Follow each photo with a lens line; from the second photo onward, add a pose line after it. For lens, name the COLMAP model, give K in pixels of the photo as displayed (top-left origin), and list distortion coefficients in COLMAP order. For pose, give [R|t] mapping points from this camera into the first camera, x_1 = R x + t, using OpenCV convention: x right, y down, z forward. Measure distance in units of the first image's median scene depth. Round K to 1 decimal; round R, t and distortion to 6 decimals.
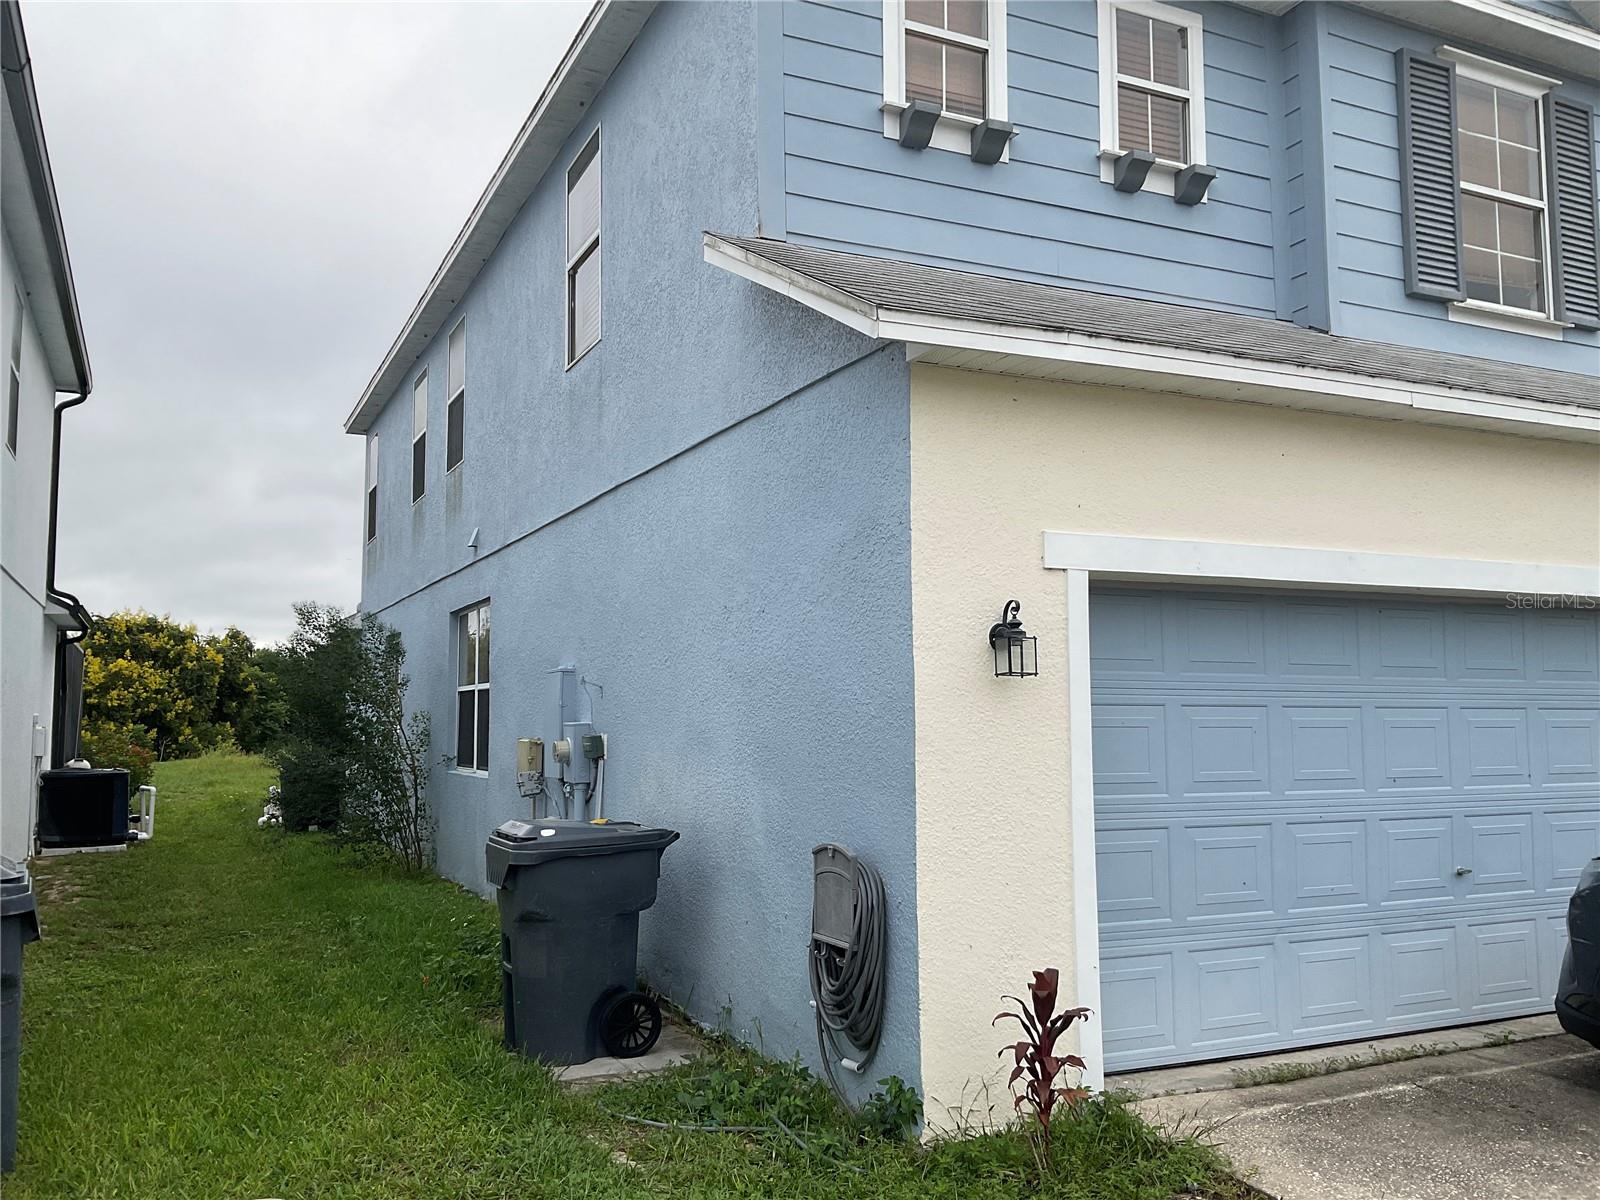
lens RADIAL K [[1332.2, 0, 800.0], [0, 1332.2, 600.0], [0, 0, 1]] dist [0.099579, -0.187860]
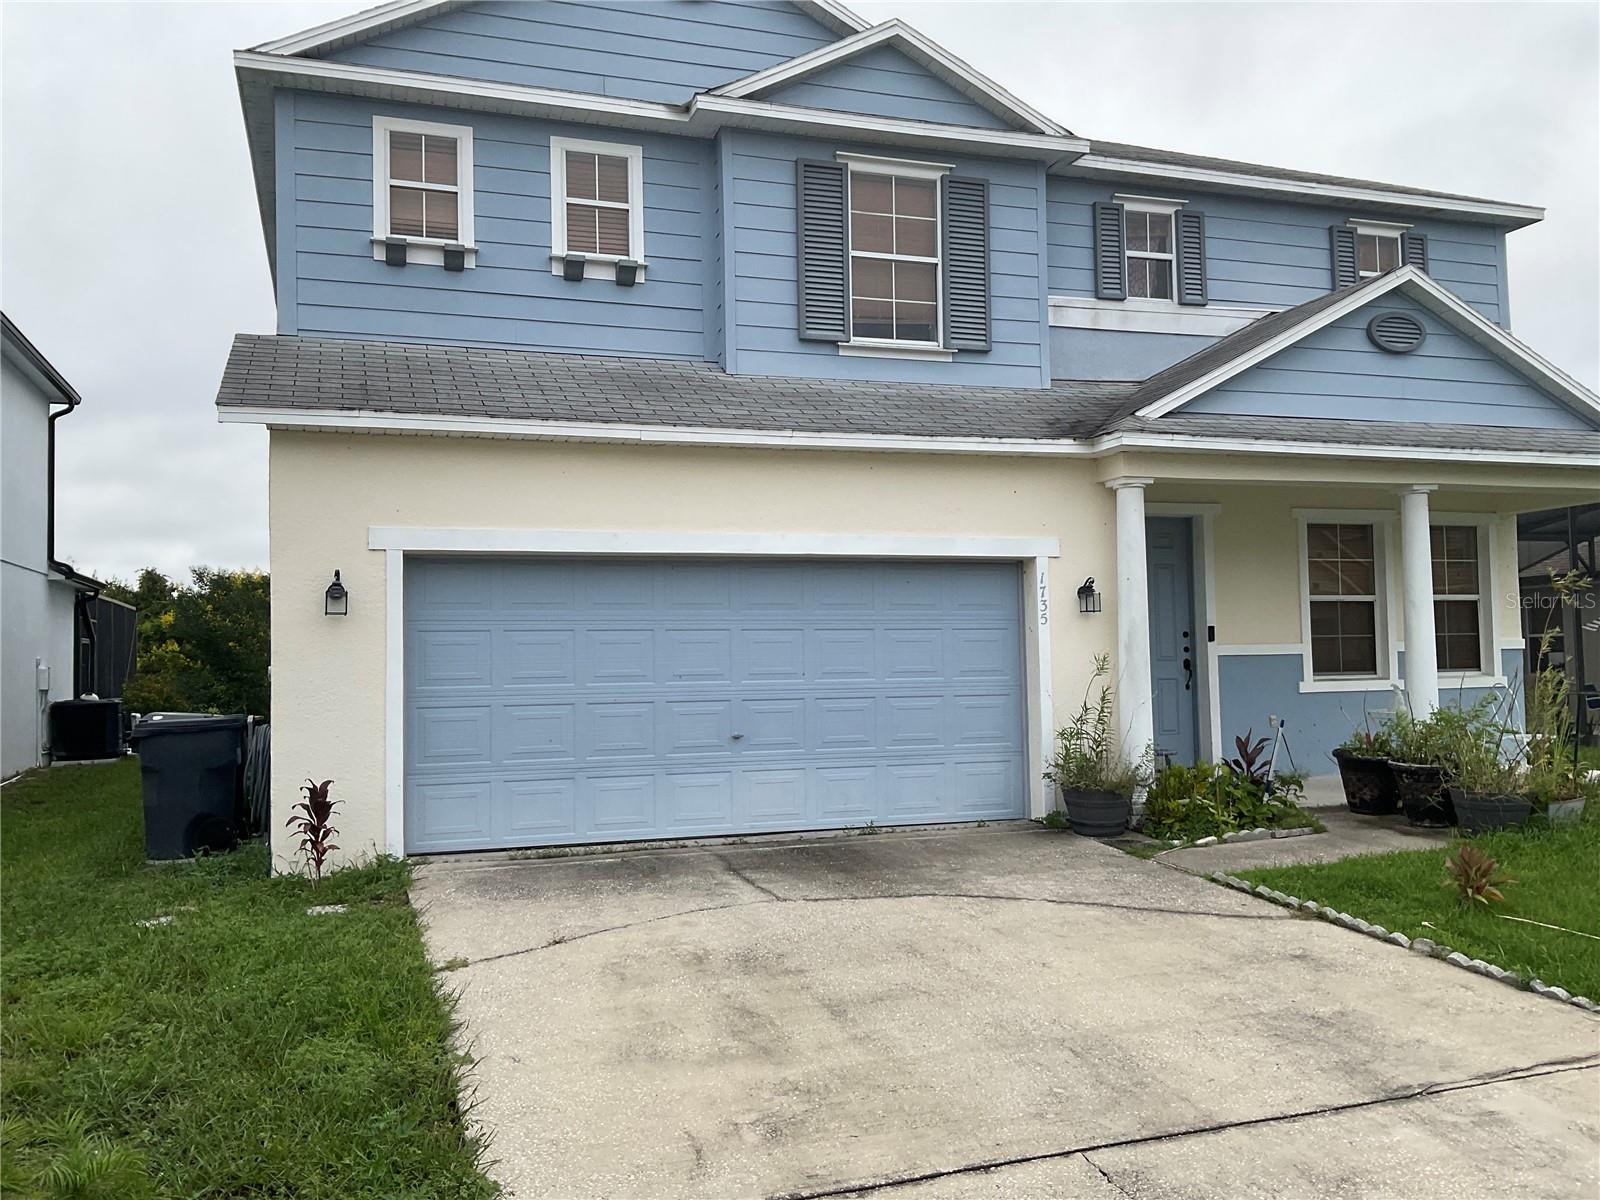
lens RADIAL K [[1312.4, 0, 771.5], [0, 1312.4, 605.4], [0, 0, 1]] dist [0.118624, -0.241610]
pose [[0.993578, -0.018528, -0.111625, 0.569591], [0.023556, 0.998758, 0.043897, -0.009802], [0.110673, -0.046244, 0.992780, -0.385599]]
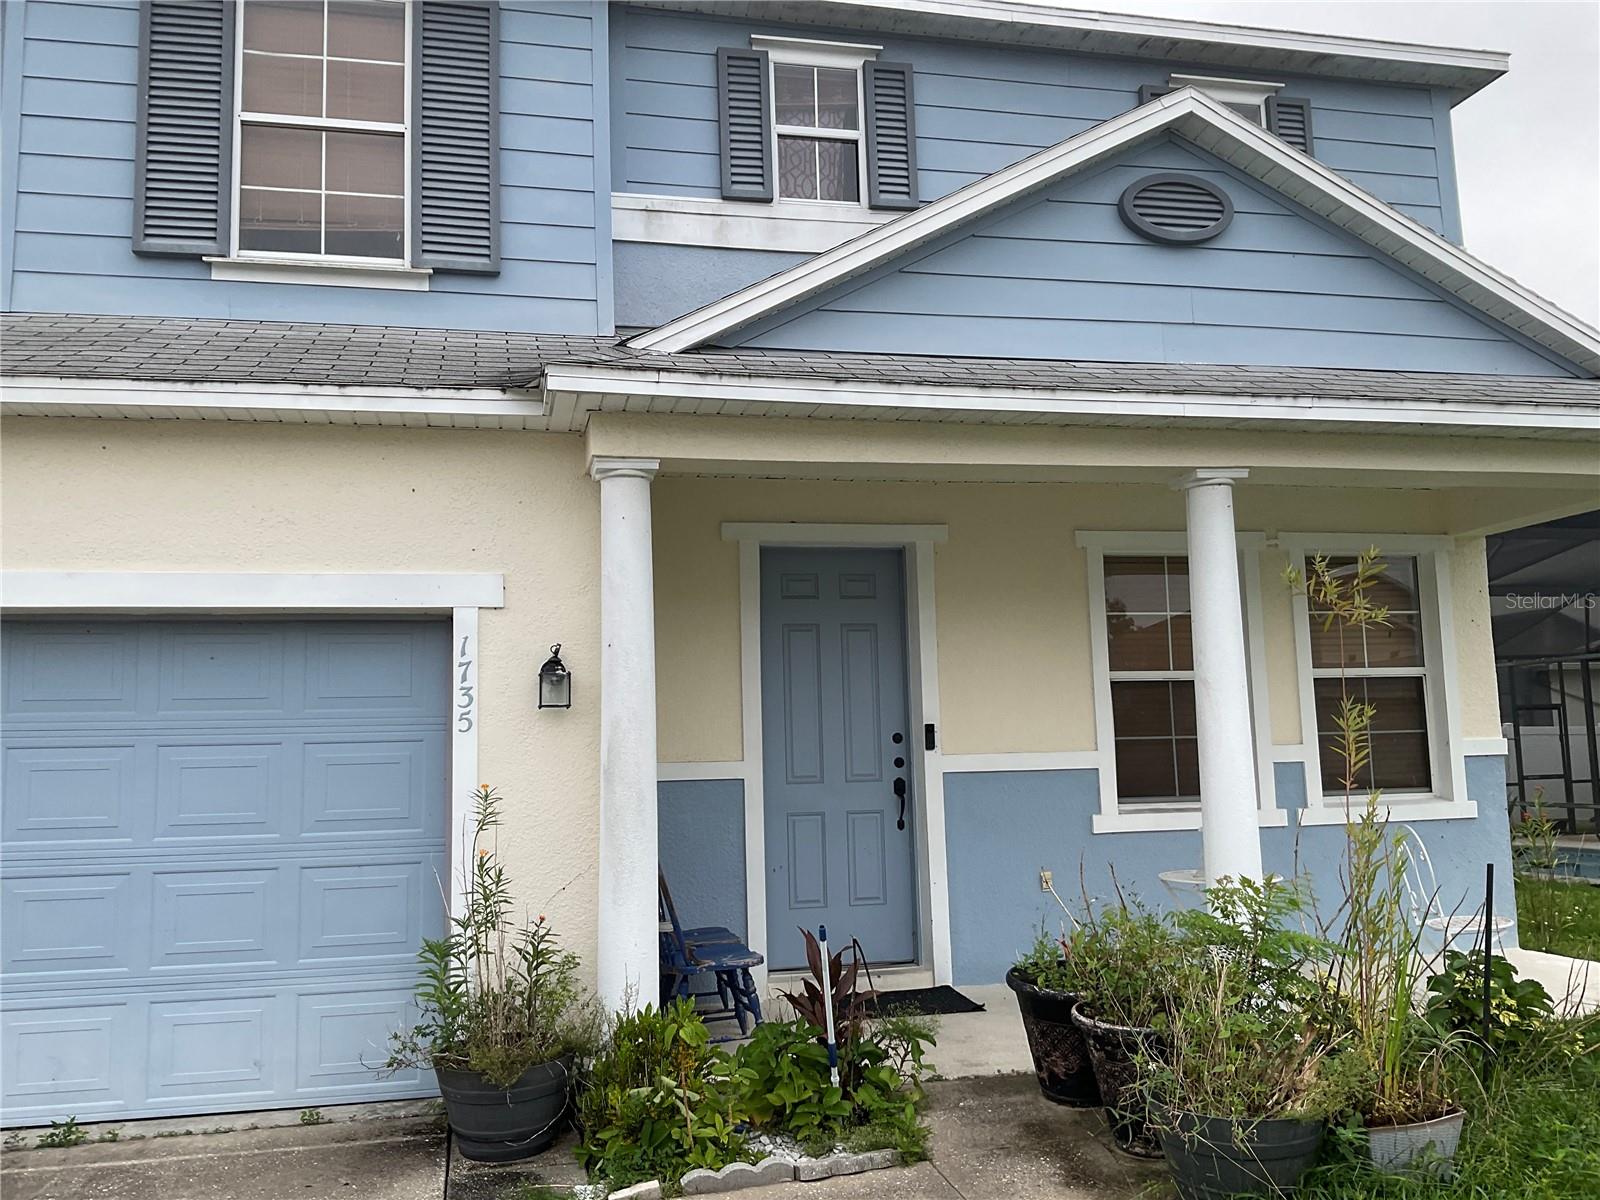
lens RADIAL K [[1312.4, 0, 771.5], [0, 1312.4, 605.4], [0, 0, 1]] dist [0.118624, -0.241610]
pose [[0.976992, -0.045081, -0.208455, 1.000124], [0.040984, 0.998873, -0.023934, 0.028395], [0.209300, 0.014840, 0.977739, 0.276097]]
